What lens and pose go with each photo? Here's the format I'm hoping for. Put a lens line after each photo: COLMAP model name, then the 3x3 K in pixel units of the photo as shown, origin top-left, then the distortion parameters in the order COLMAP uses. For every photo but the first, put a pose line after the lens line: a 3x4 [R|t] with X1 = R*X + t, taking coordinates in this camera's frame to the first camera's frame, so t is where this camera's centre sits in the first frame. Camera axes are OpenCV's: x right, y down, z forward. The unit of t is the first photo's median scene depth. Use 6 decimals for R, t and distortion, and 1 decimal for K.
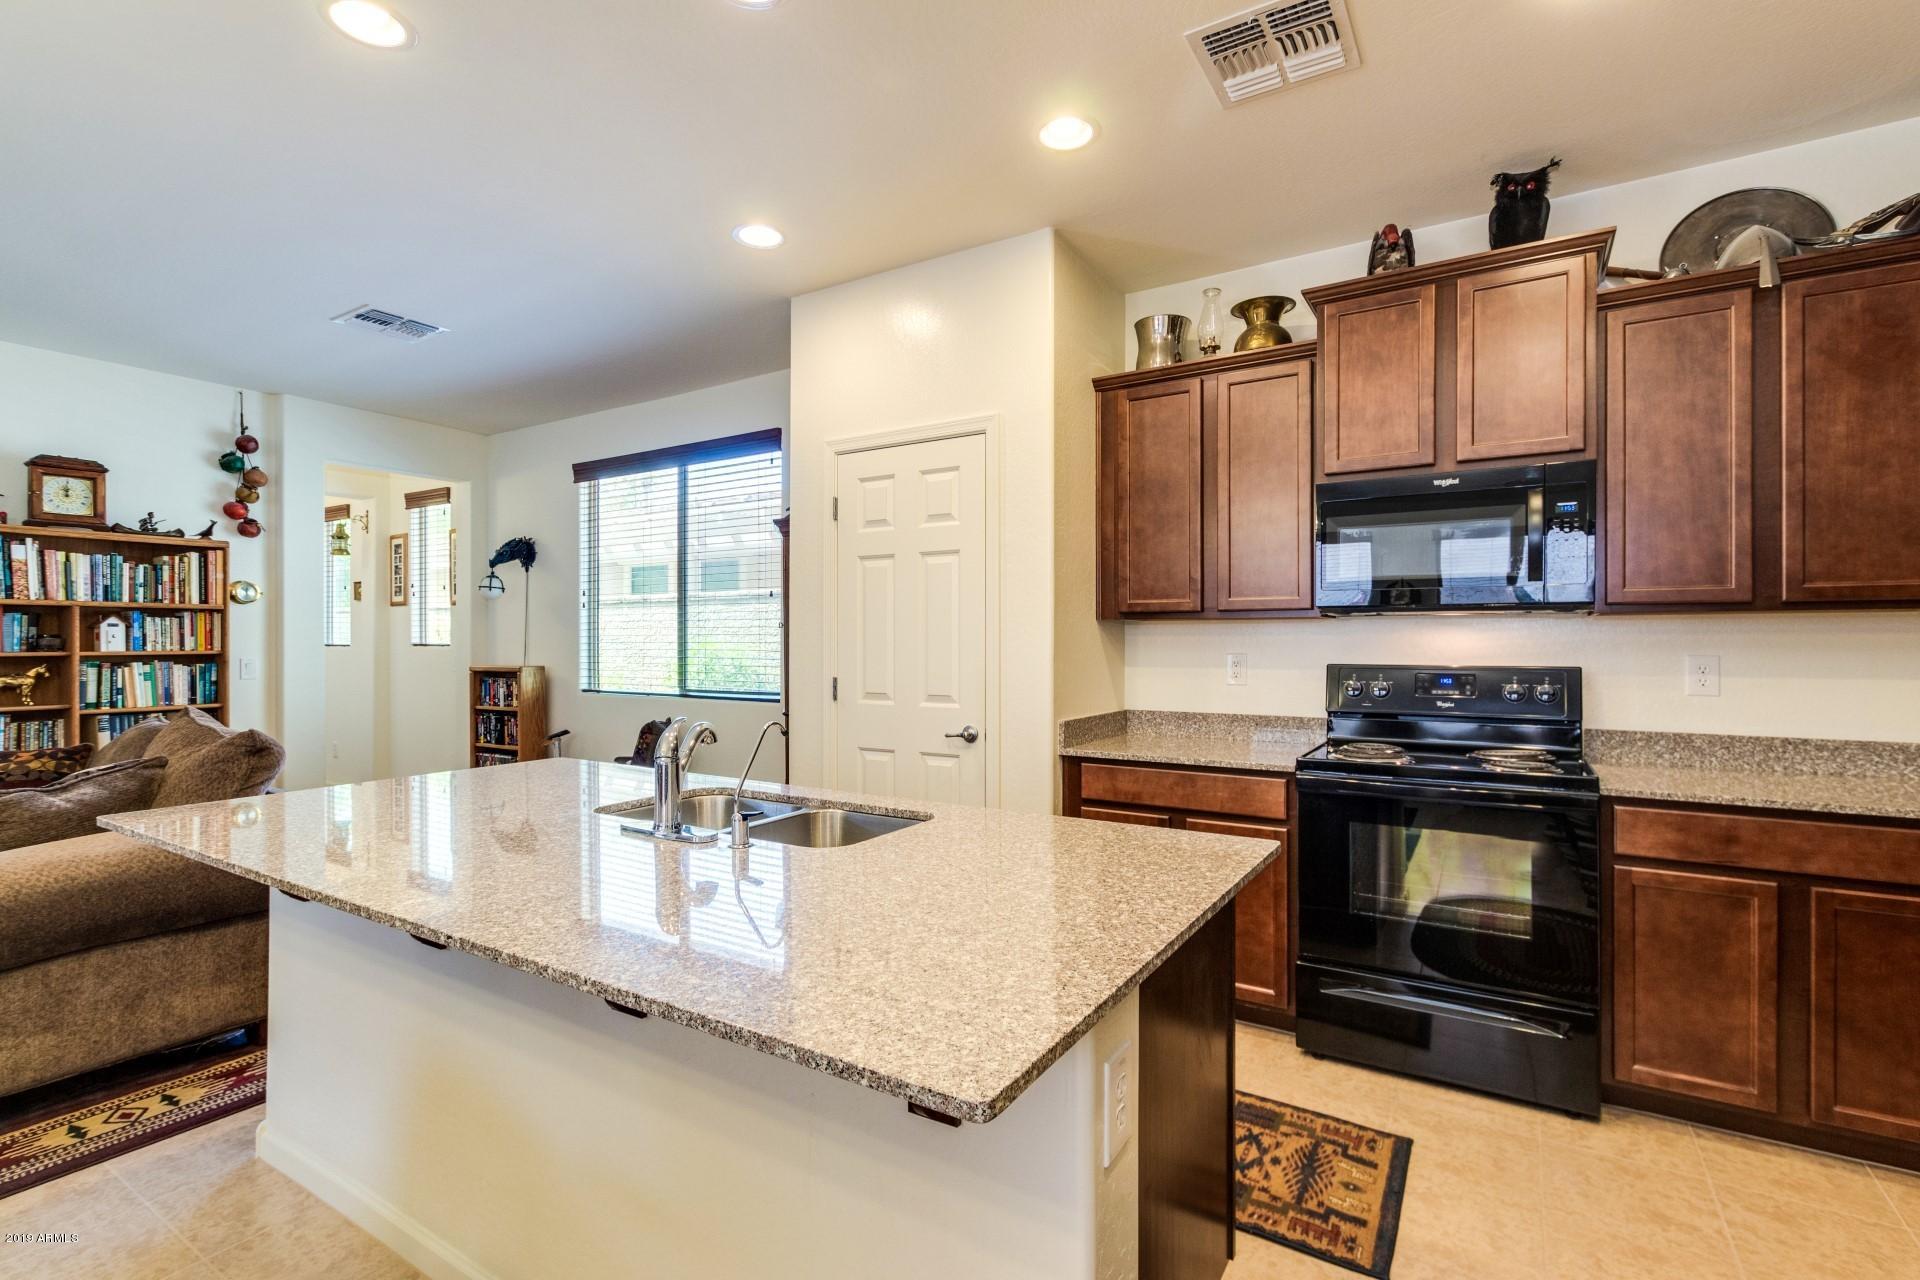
lens RADIAL K [[881.0, 0, 963.2], [0, 881.0, 644.3], [0, 0, 1]] dist [0.007956, -0.004802]
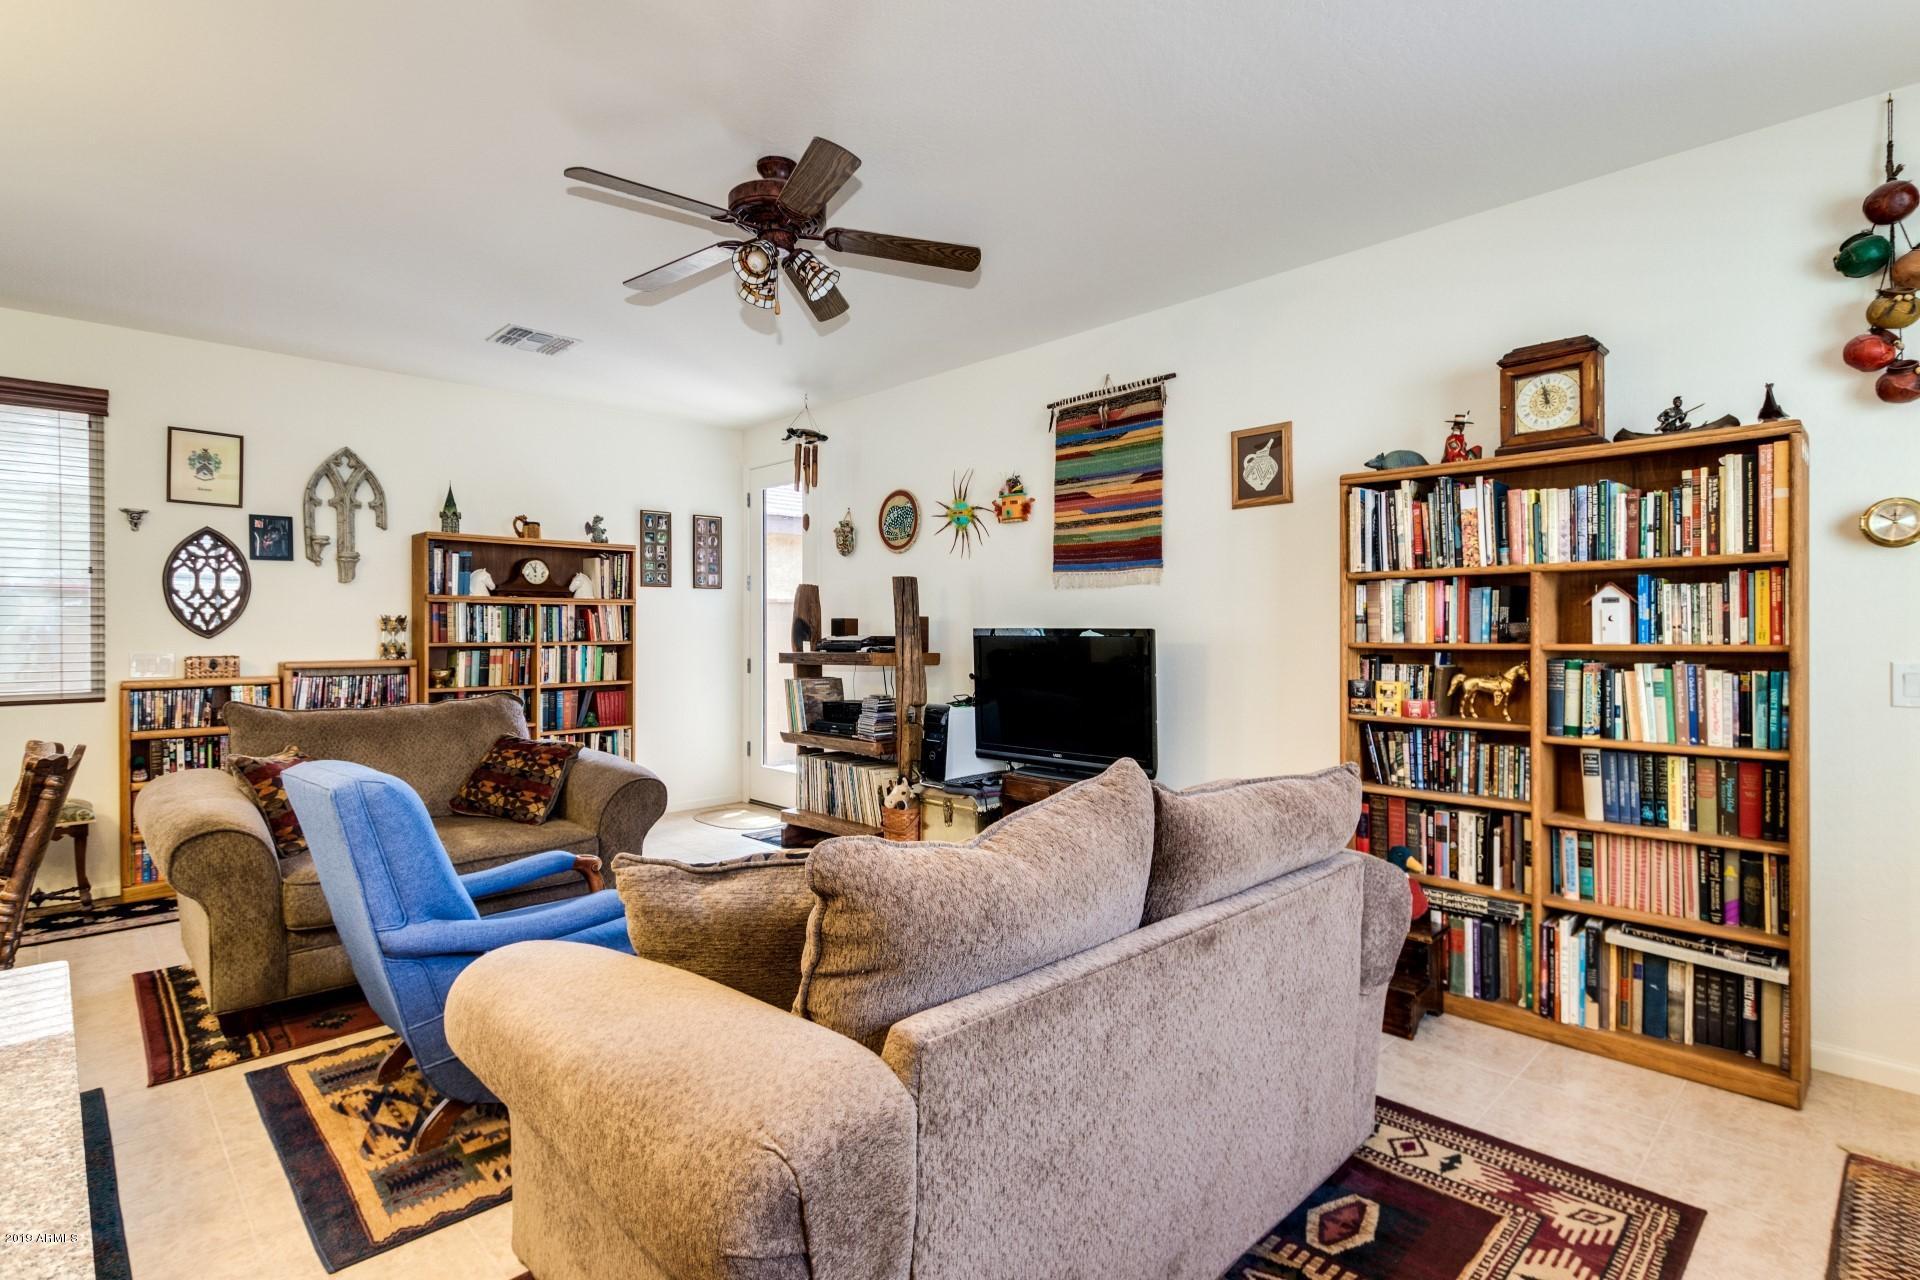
lens RADIAL K [[945.8, 0, 969.1], [0, 945.8, 615.2], [0, 0, 1]] dist [0.014398, 0.001743]
pose [[-0.243371, -0.014761, -0.969821, -0.248172], [-0.000756, 0.999887, -0.015029, -0.001508], [0.969933, -0.002924, -0.243354, 0.791127]]
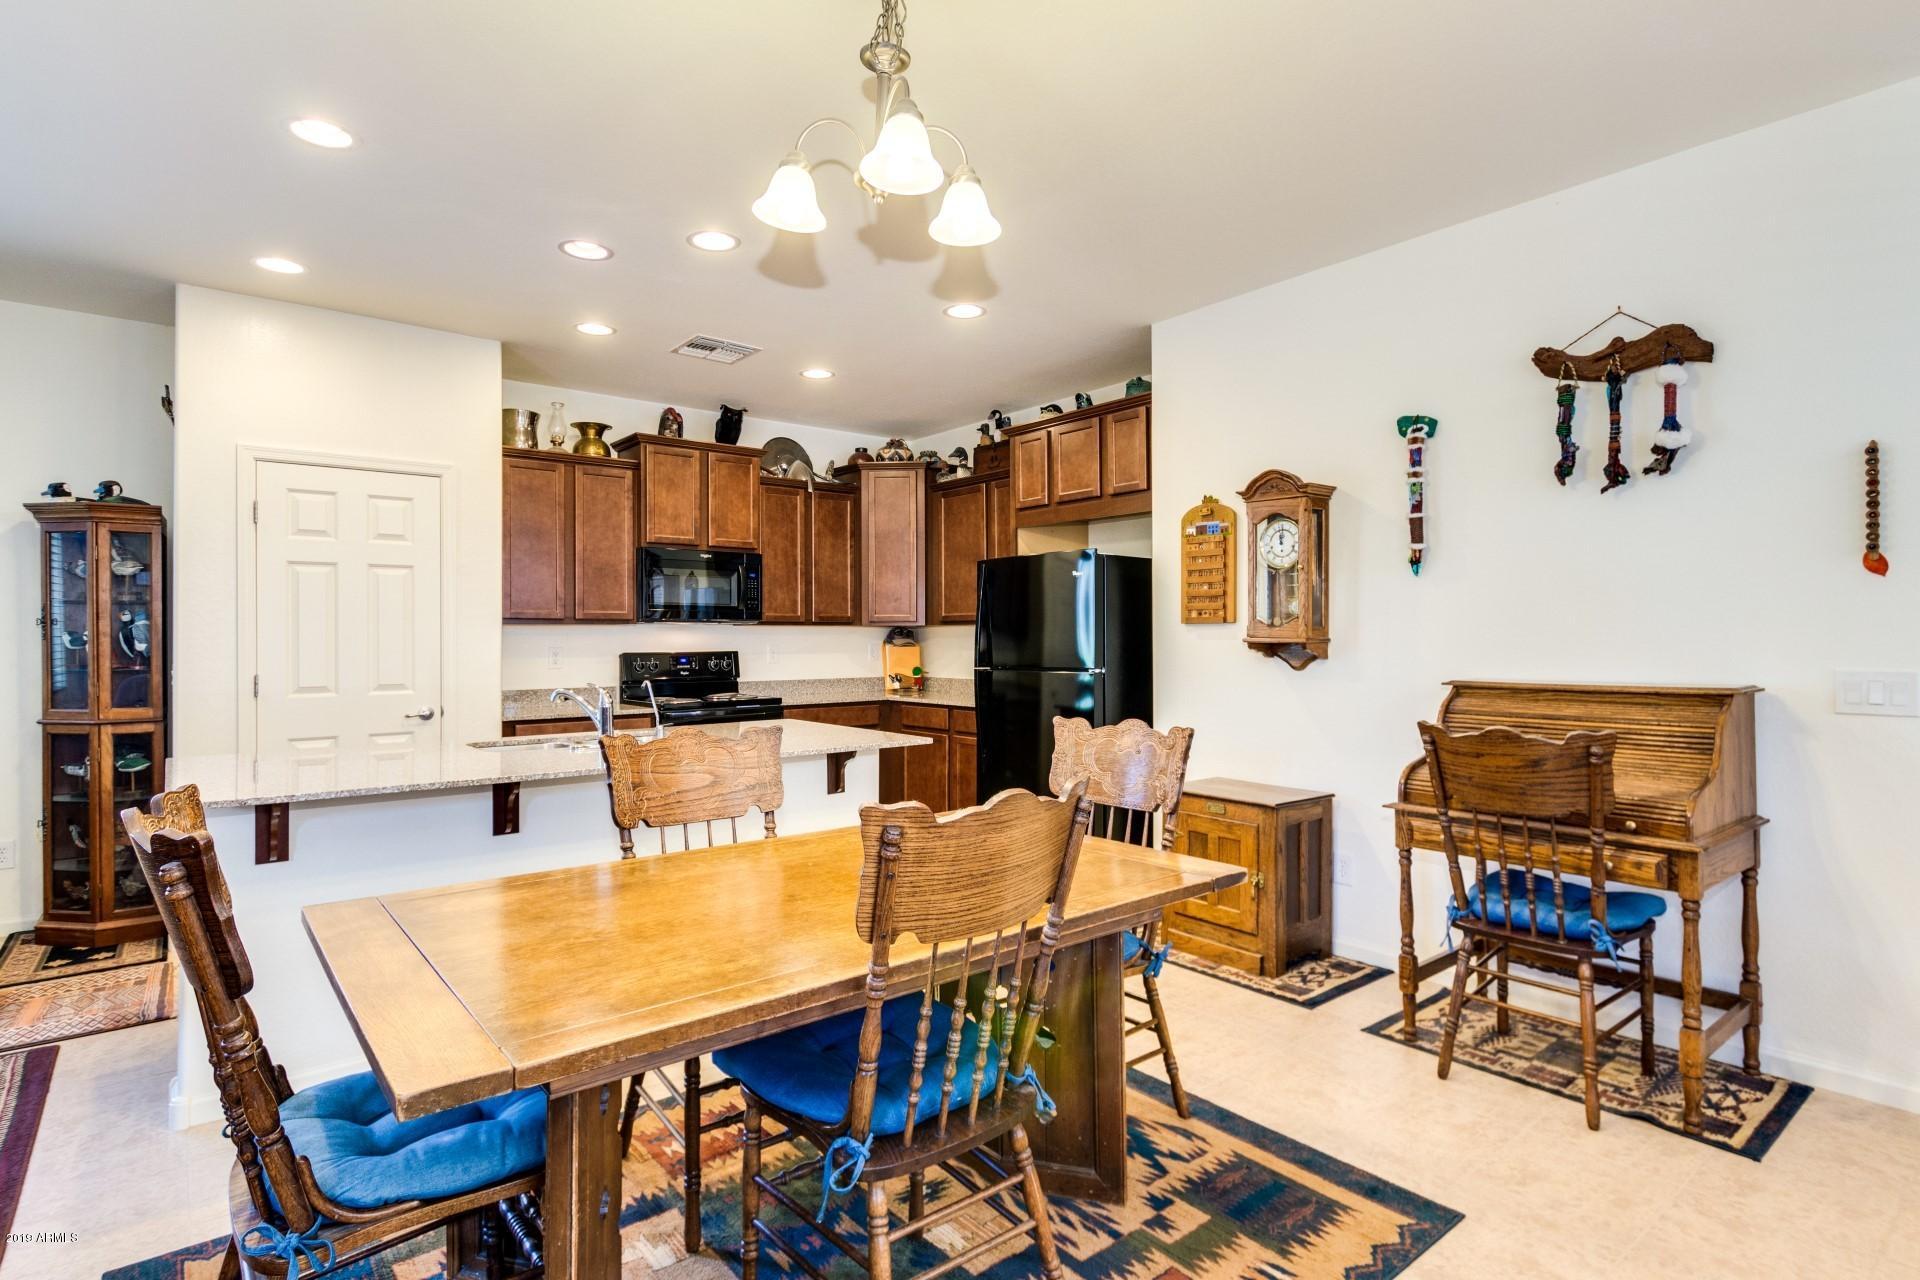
lens RADIAL K [[961.6, 0, 959.3], [0, 961.6, 638.7], [0, 0, 1]] dist [0.002195, 0.001759]
pose [[0.317227, -0.002358, 0.948347, -0.826585], [0.007723, 0.999970, -0.000097, 0.001174], [-0.948318, 0.007355, 0.317236, -0.123532]]
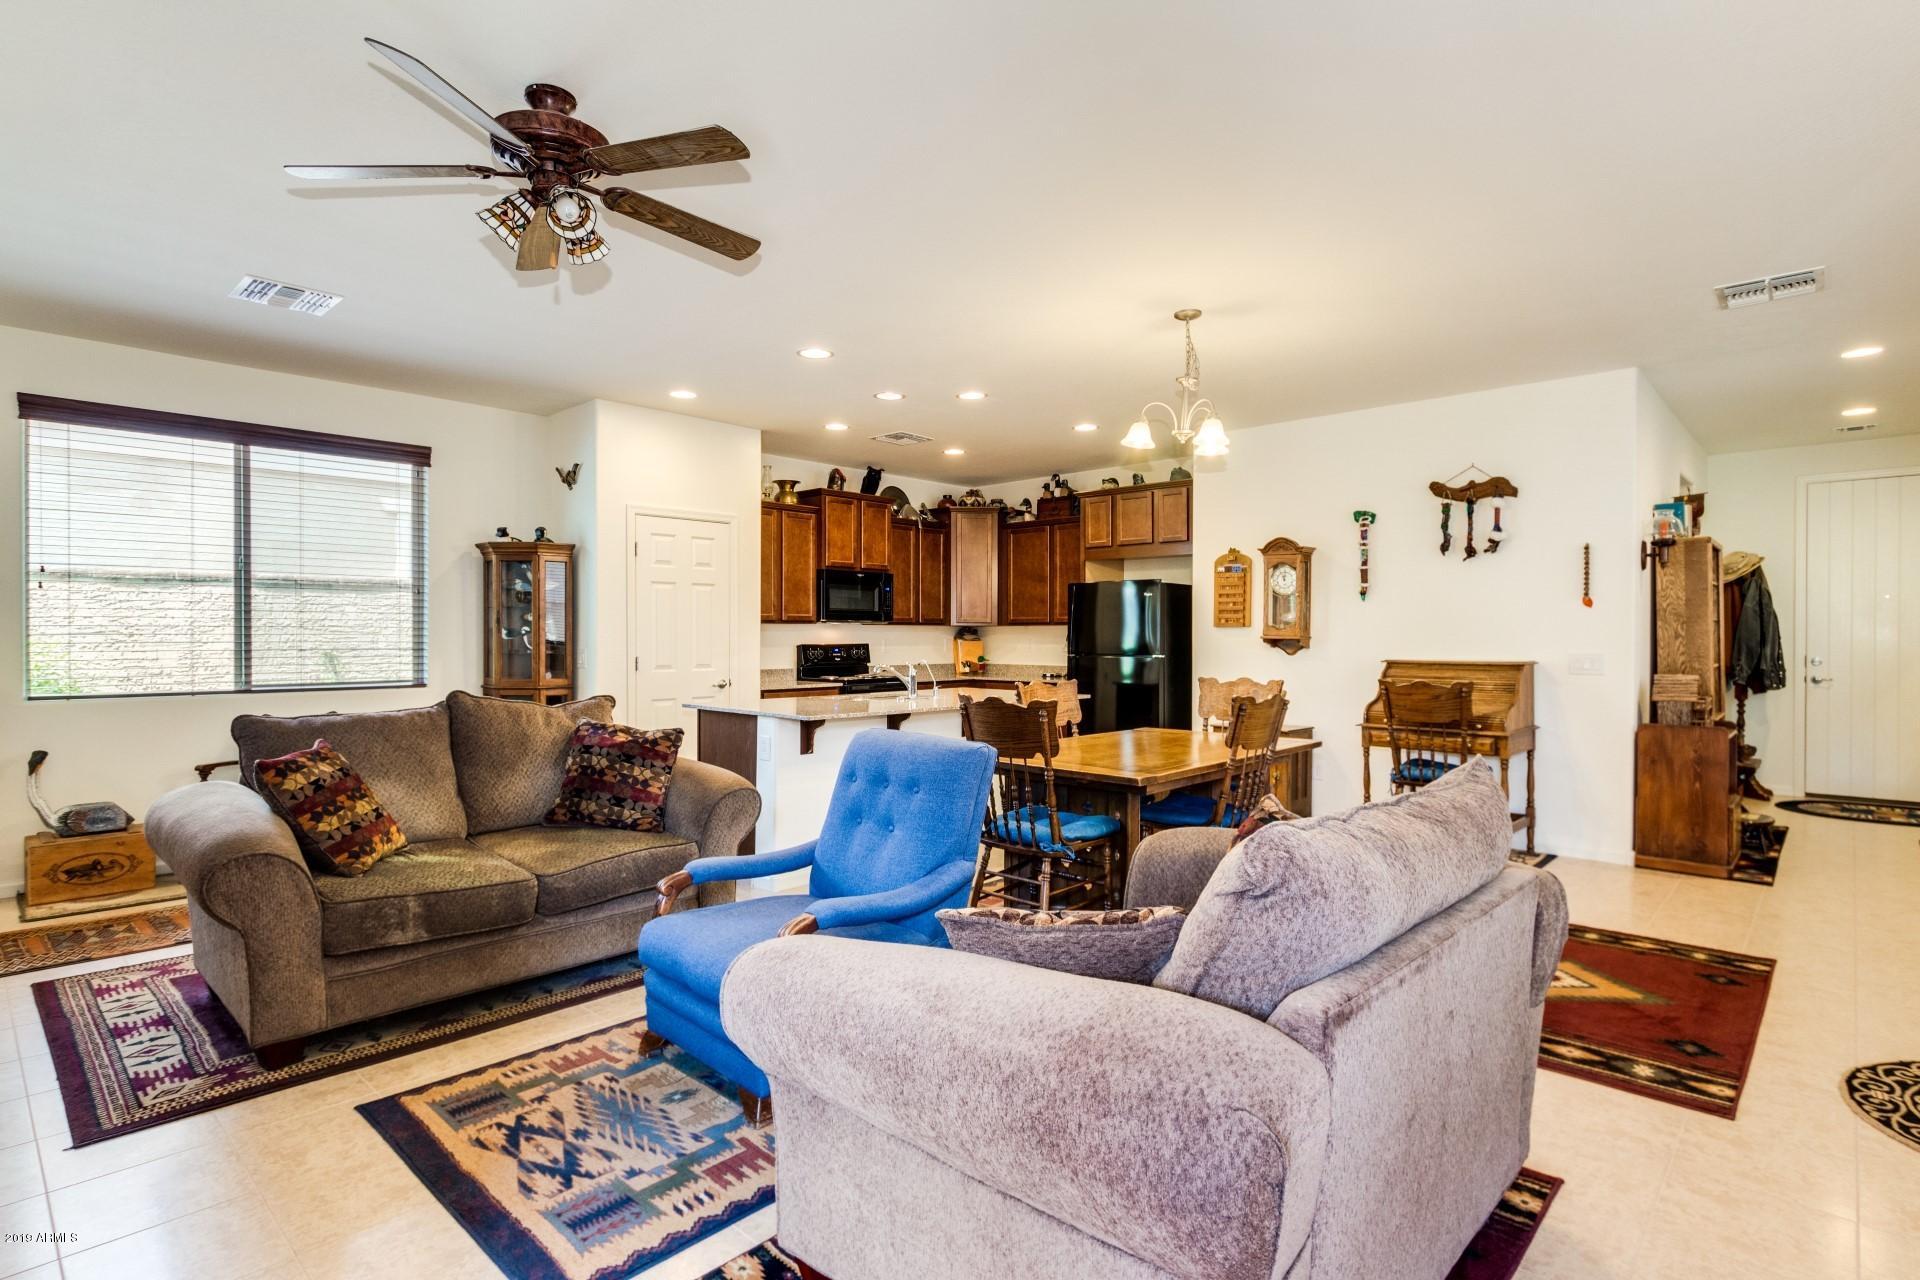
lens RADIAL K [[961.6, 0, 952.8], [0, 961.6, 643.7], [0, 0, 1]] dist [0.002195, 0.001759]
pose [[0.188984, -0.009277, 0.981936, -1.488641], [0.001804, 0.999957, 0.009100, -0.000162], [-0.981979, 0.000052, 0.188992, 0.108206]]
